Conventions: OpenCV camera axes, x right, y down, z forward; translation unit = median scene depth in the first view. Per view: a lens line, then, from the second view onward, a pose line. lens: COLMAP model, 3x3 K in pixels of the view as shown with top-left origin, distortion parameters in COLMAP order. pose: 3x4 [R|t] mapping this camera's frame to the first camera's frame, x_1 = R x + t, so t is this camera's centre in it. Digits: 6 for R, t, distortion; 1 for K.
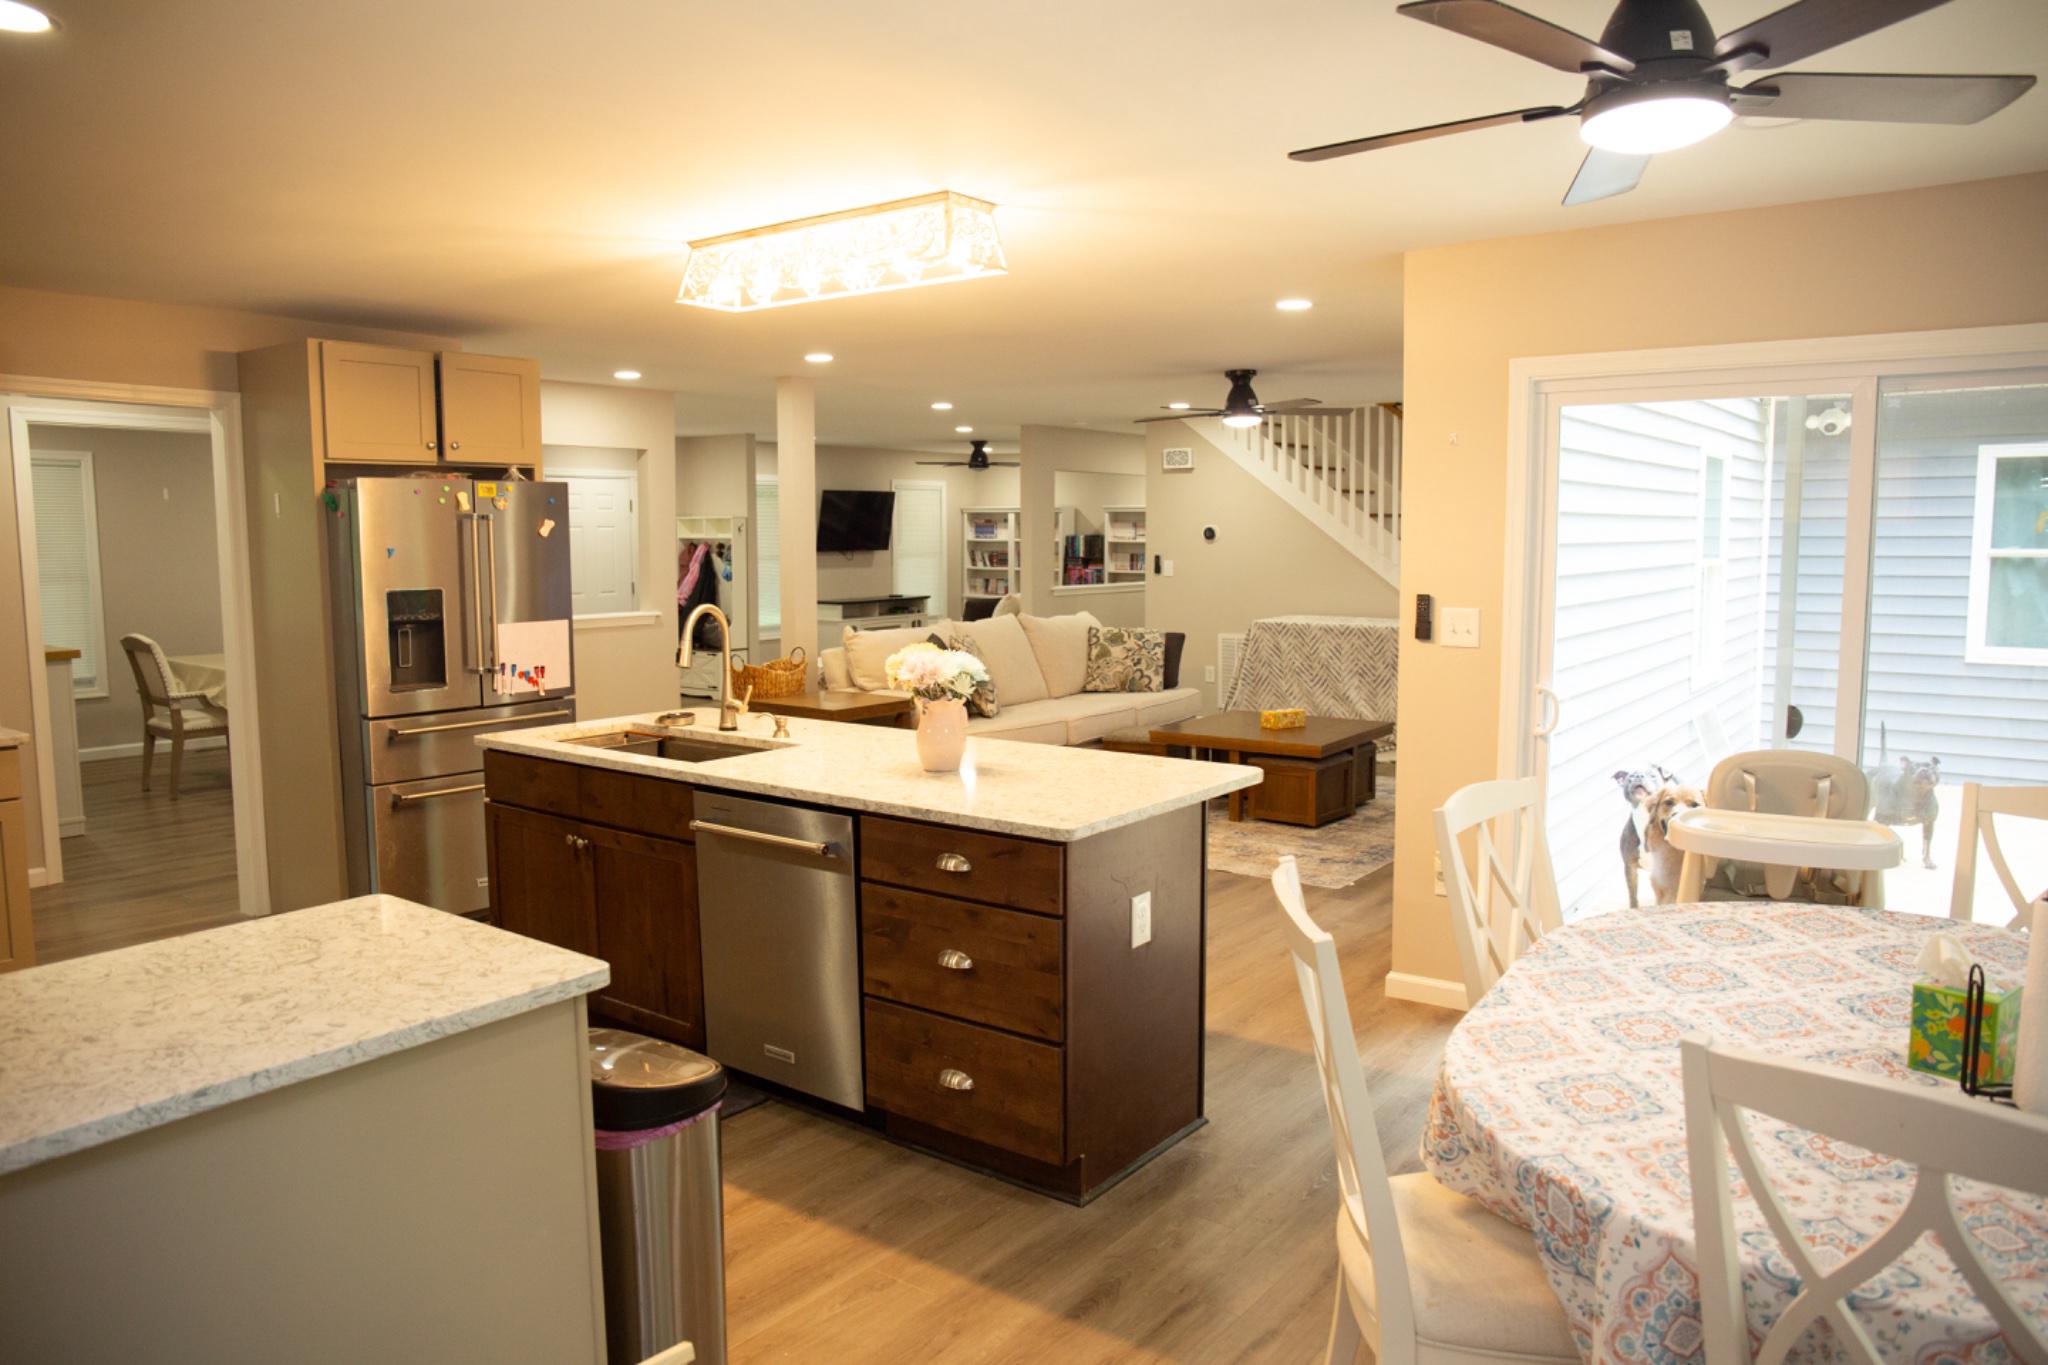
lens RADIAL K [[1405.8, 0, 1020.3], [0, 1405.8, 676.0], [0, 0, 1]] dist [-0.107277, 0.096837]
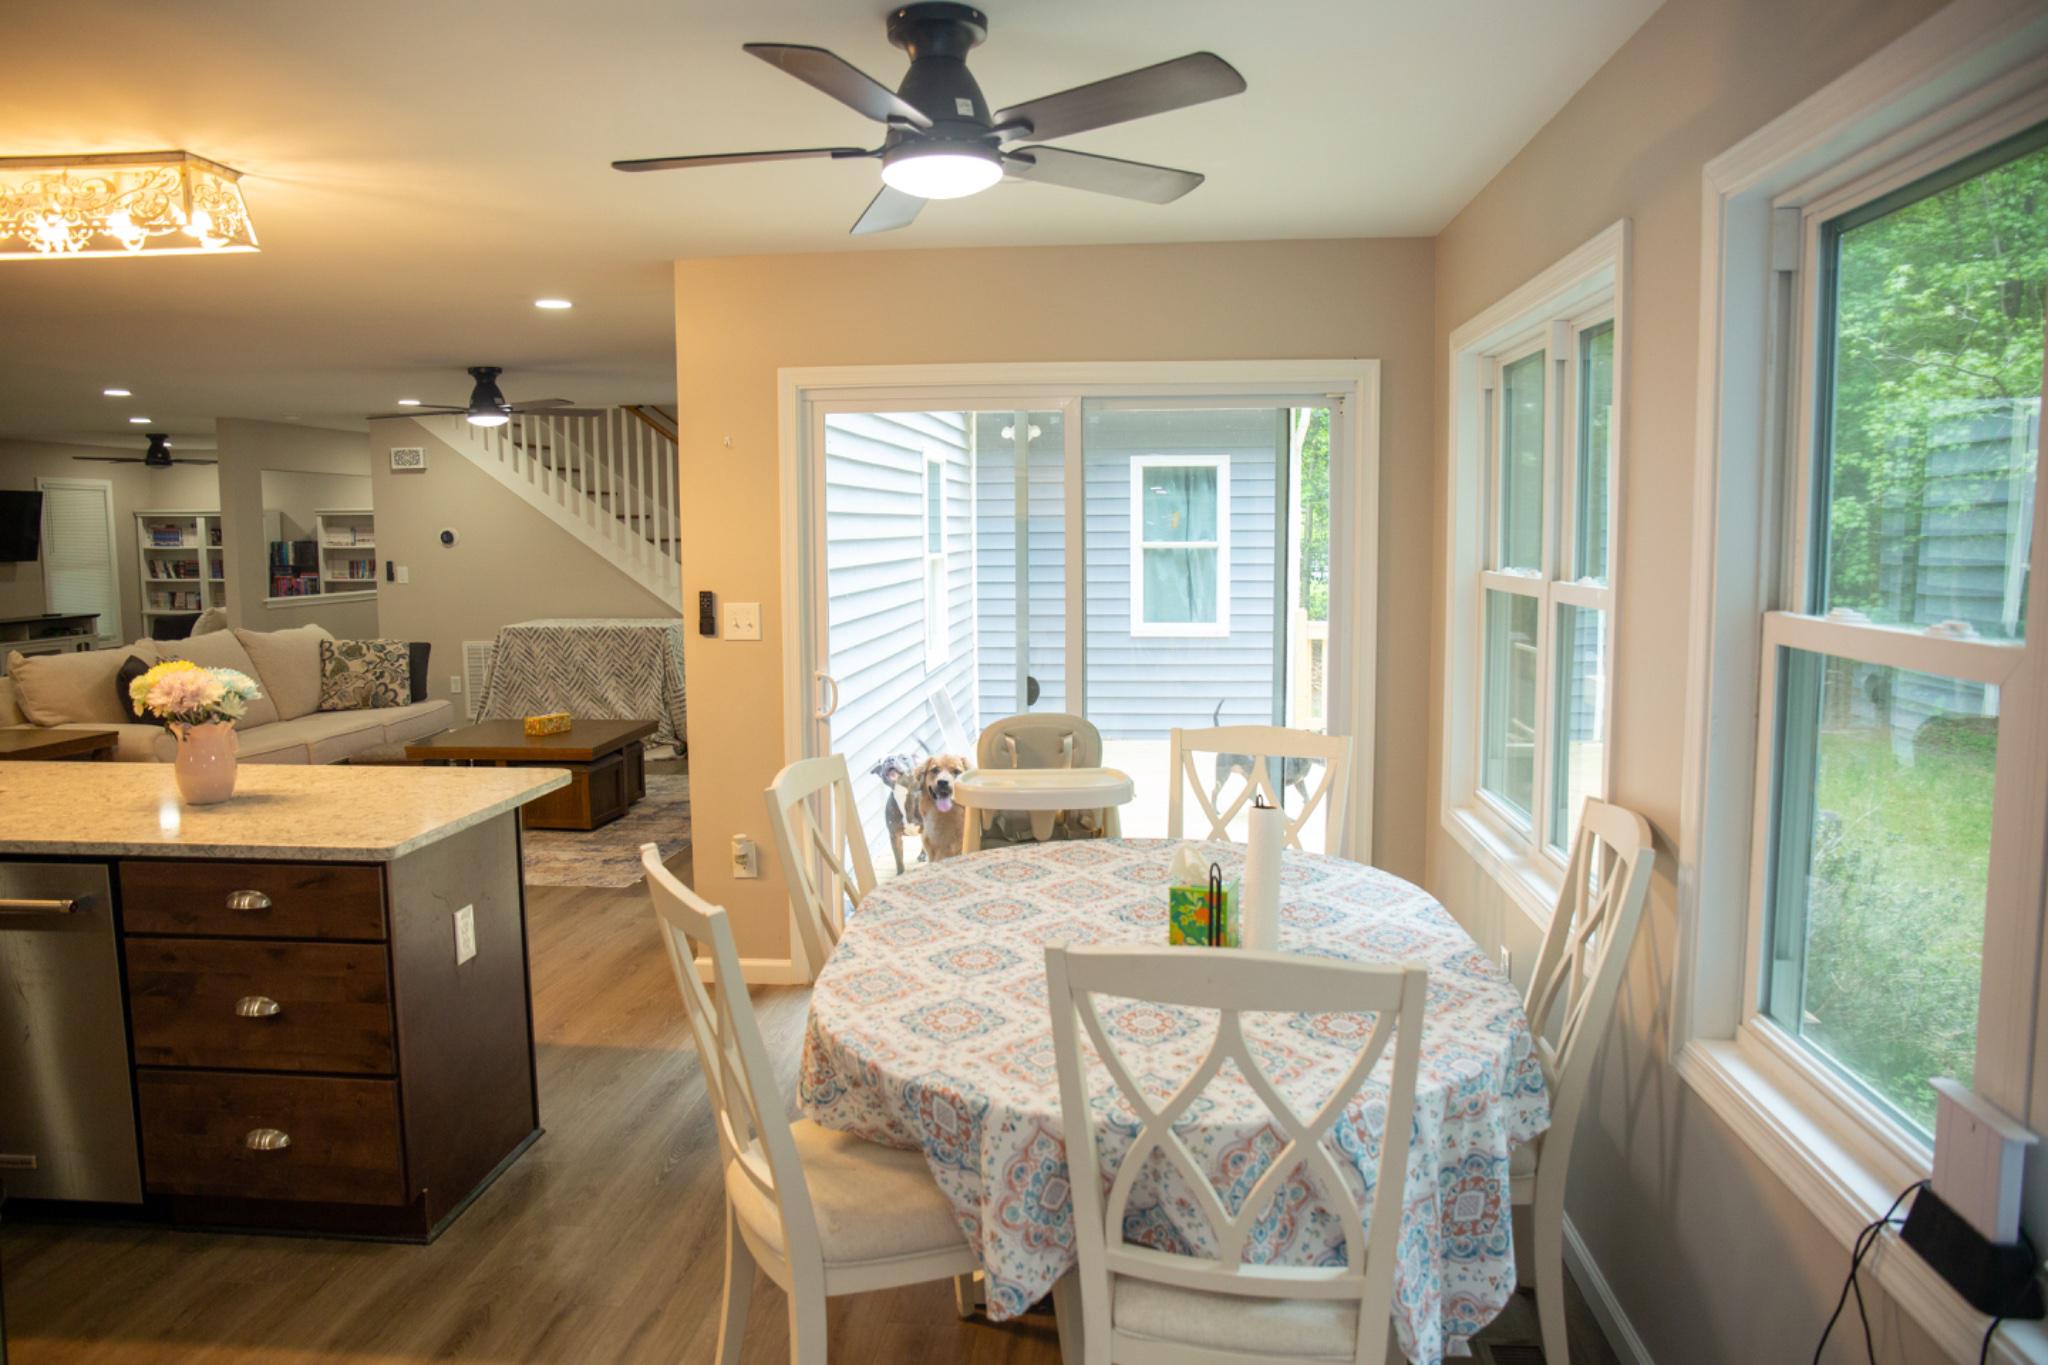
lens RADIAL K [[1407.7, 0, 1020.0], [0, 1407.7, 672.9], [0, 0, 1]] dist [-0.101359, 0.090315]
pose [[0.856038, -0.054889, 0.513990, -0.058604], [0.056811, 0.998313, 0.011992, 0.003487], [-0.513781, 0.018935, 0.857712, -0.018080]]
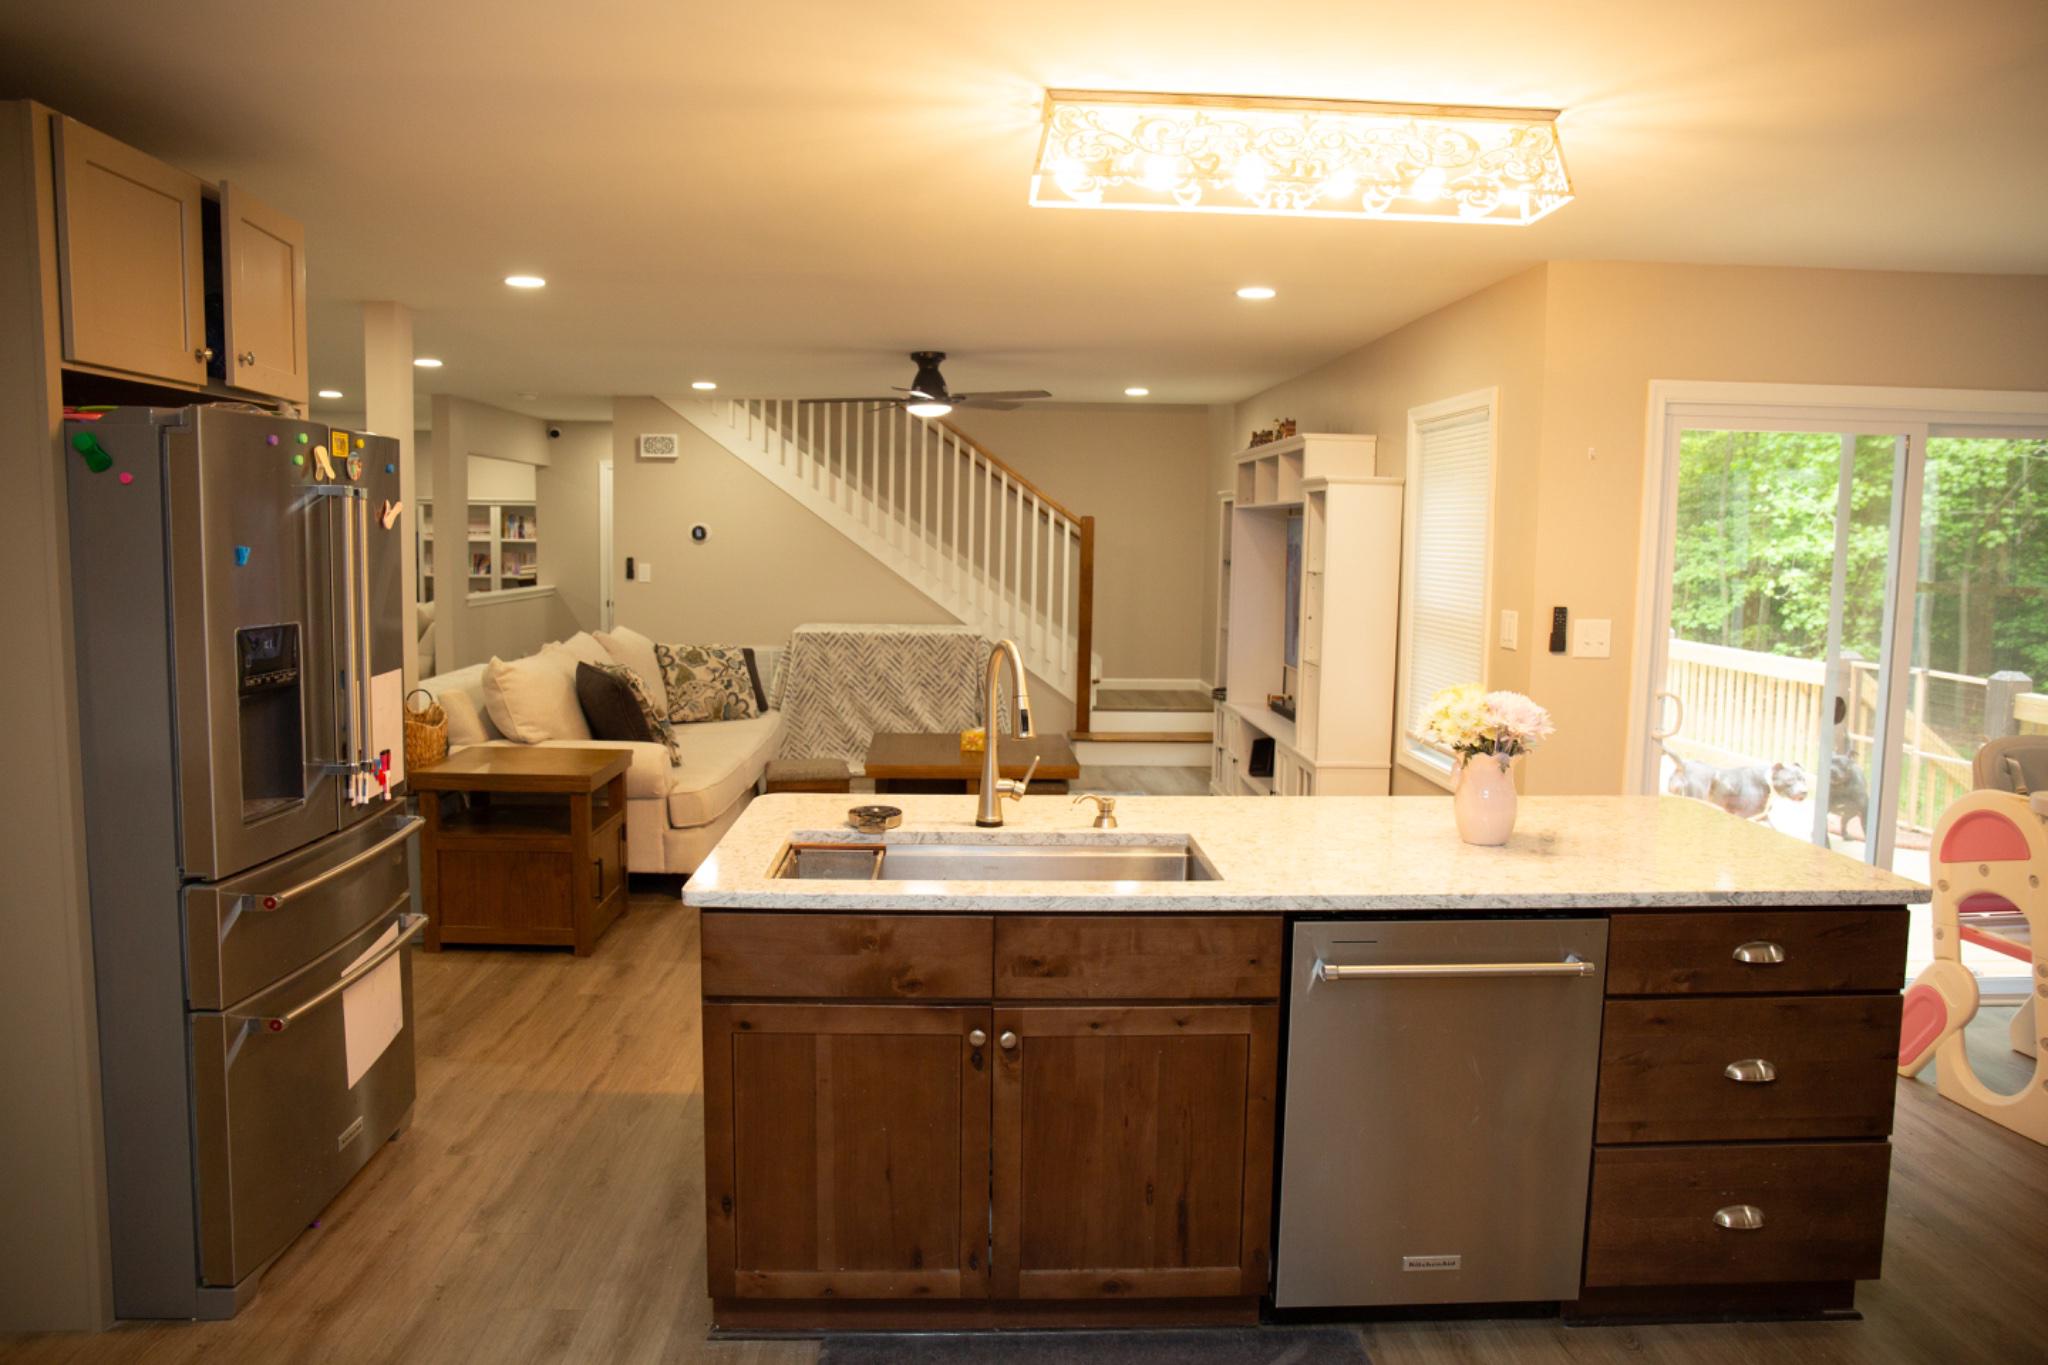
lens RADIAL K [[1397.3, 0, 1023.6], [0, 1397.3, 655.8], [0, 0, 1]] dist [-0.100284, 0.055449]
pose [[0.770202, -0.039066, 0.636602, -0.739413], [0.047232, 0.998875, 0.004153, -0.052620], [-0.636048, 0.026870, 0.771181, 0.560701]]
